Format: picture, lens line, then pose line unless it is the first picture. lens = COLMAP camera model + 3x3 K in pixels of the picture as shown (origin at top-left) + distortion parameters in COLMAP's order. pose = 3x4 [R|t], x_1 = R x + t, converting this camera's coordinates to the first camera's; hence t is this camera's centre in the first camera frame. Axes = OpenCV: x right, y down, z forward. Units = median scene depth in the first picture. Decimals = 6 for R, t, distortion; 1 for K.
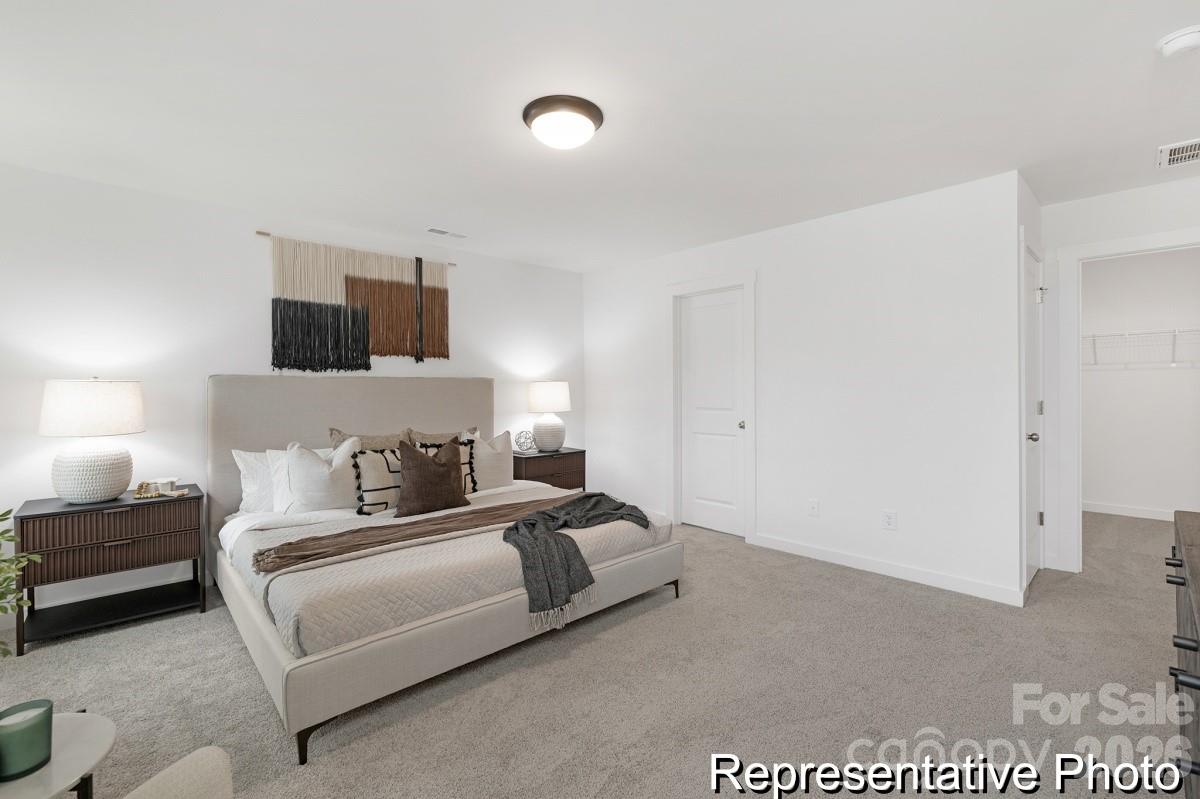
lens RADIAL K [[524.1, 0, 600.0], [0, 524.1, 399.5], [0, 0, 1]] dist [-0.009954, 0.000003]
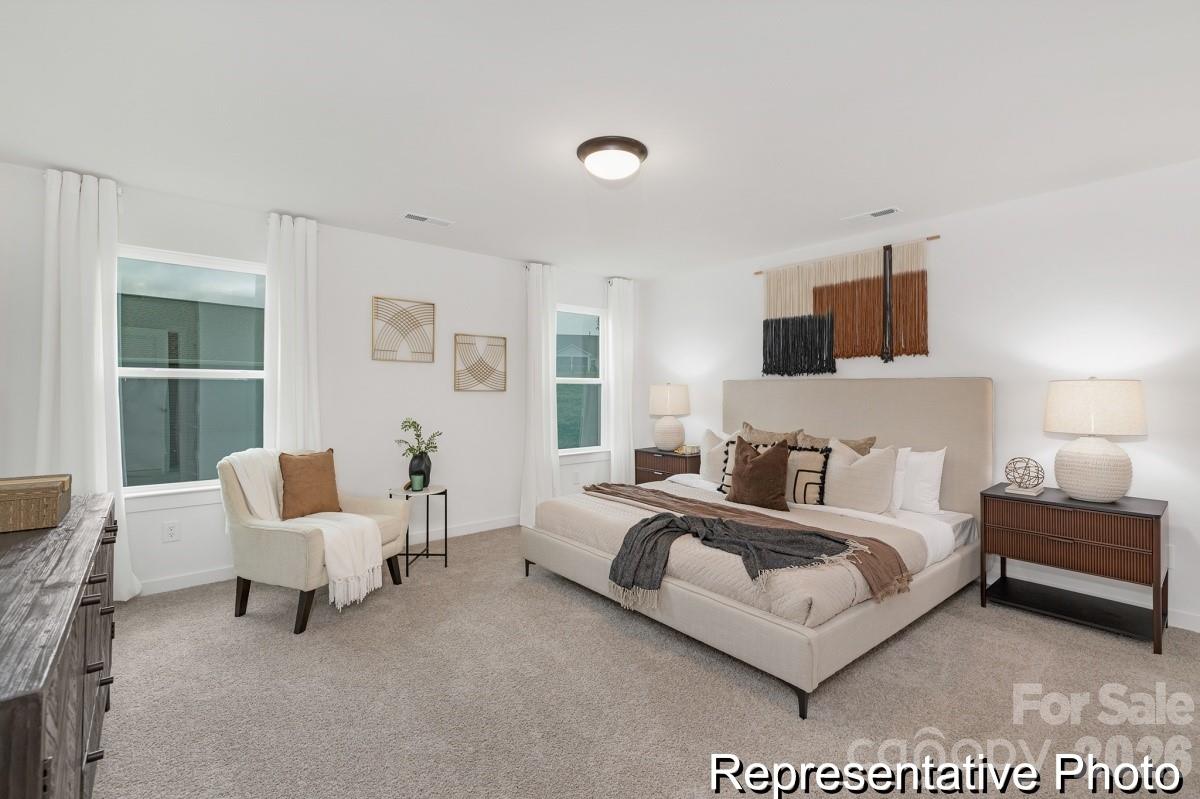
lens RADIAL K [[524.1, 0, 600.0], [0, 524.1, 399.5], [0, 0, 1]] dist [-0.009954, 0.000003]
pose [[-0.061120, 0.023952, -0.997843, 0.629811], [-0.025794, 0.999340, 0.025568, -0.018584], [0.997797, 0.027301, -0.060462, 0.615755]]
